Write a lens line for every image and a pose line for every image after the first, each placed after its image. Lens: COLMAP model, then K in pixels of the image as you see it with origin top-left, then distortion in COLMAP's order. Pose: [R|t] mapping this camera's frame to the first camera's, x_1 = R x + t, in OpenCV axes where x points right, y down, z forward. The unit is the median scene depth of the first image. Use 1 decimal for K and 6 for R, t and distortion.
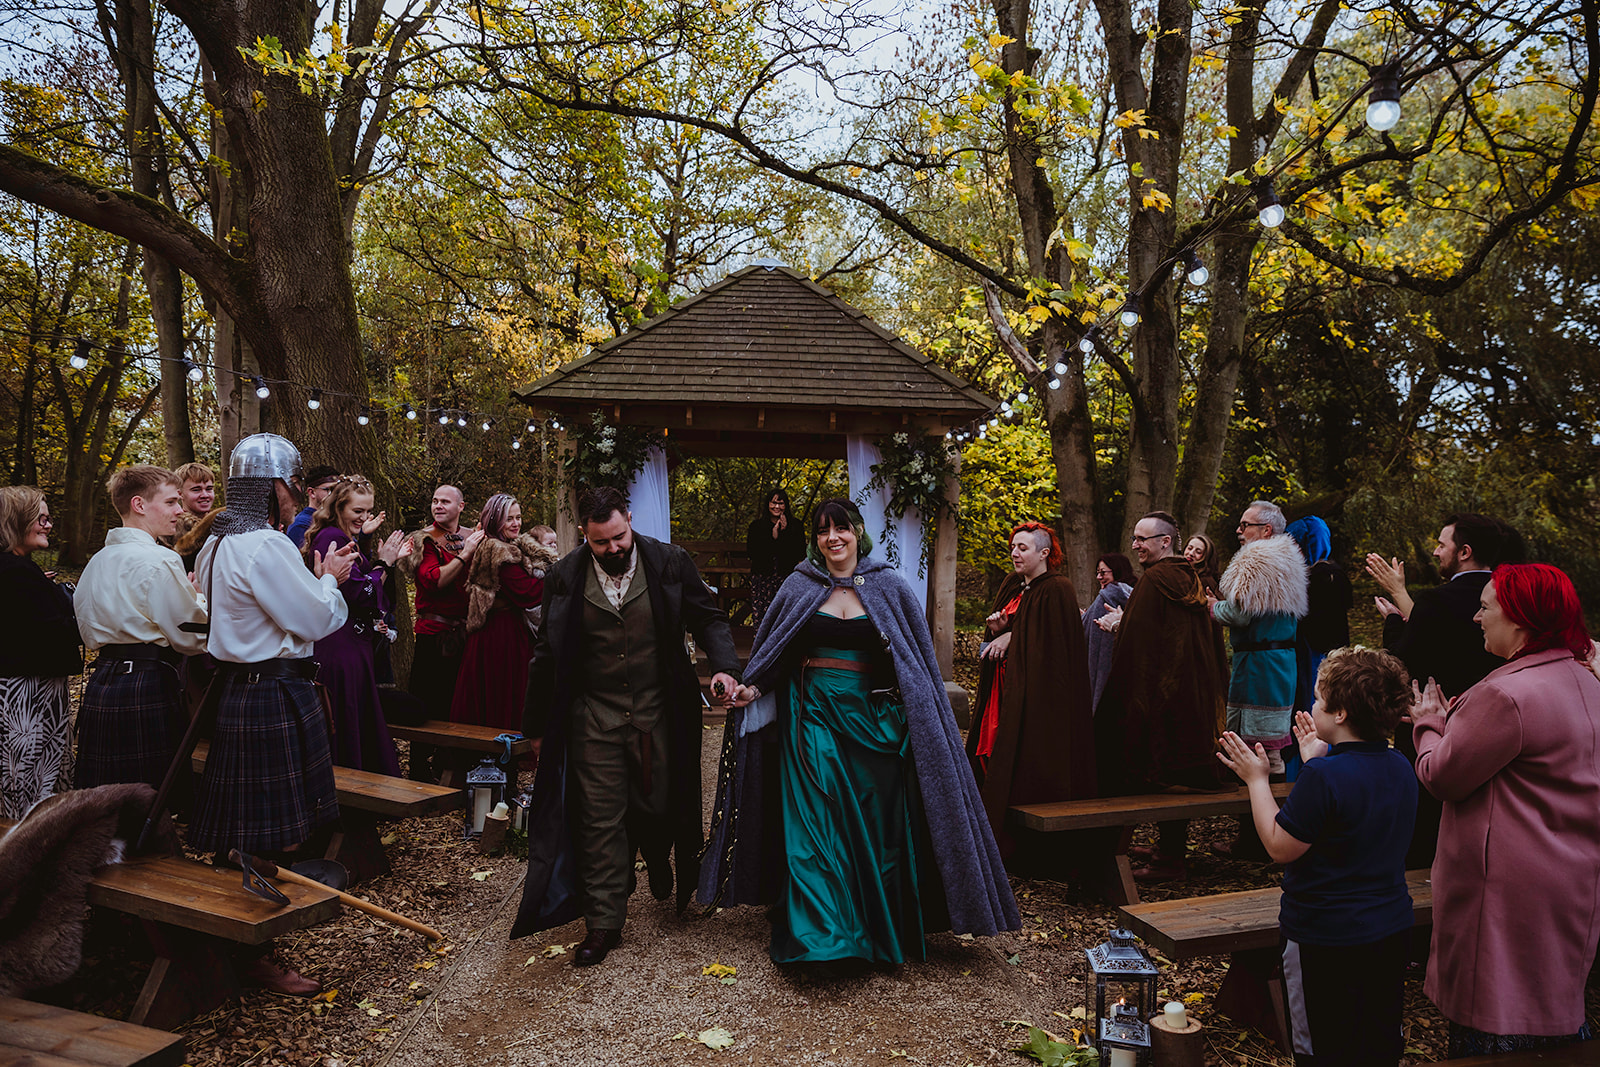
lens RADIAL K [[1105.5, 0, 812.9], [0, 1105.5, 510.6], [0, 0, 1]] dist [-0.092410, -0.000017]
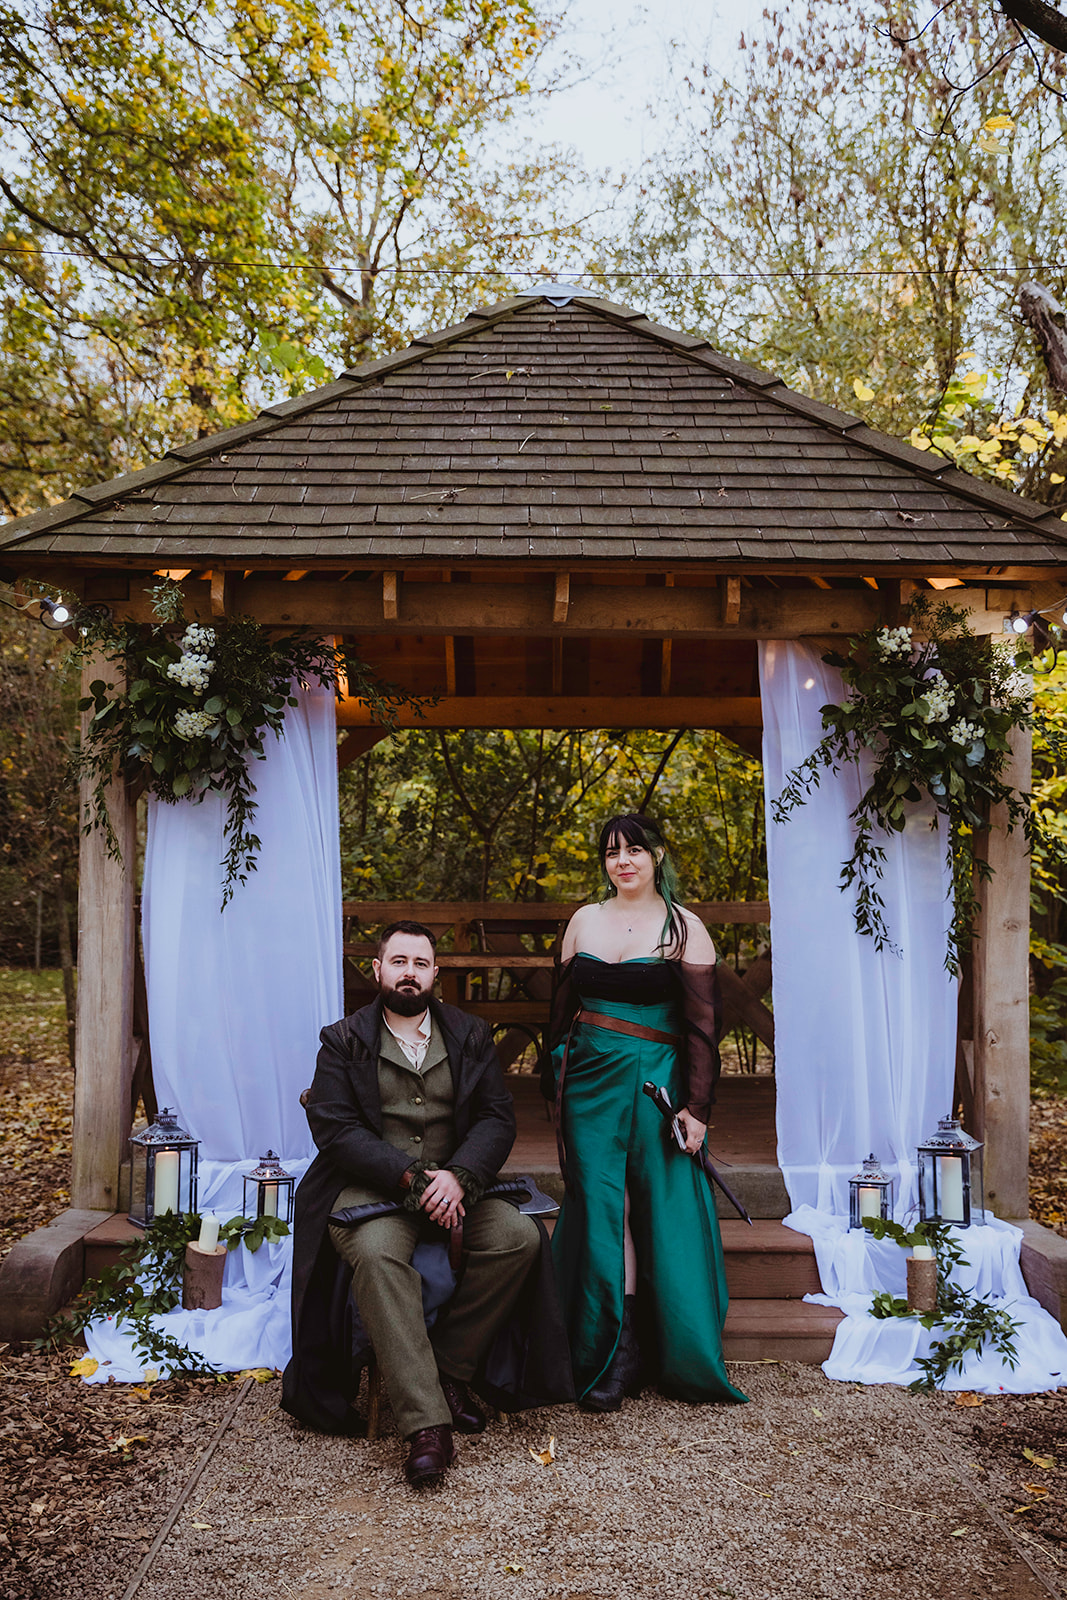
lens RADIAL K [[1654.1, 0, 557.0], [0, 1654.1, 840.0], [0, 0, 1]] dist [-0.001449, 0.003489]
pose [[0.999697, -0.020155, -0.014126, -0.040201], [0.019946, 0.999692, -0.014768, 0.016696], [0.014419, 0.014481, 0.999791, 0.361463]]
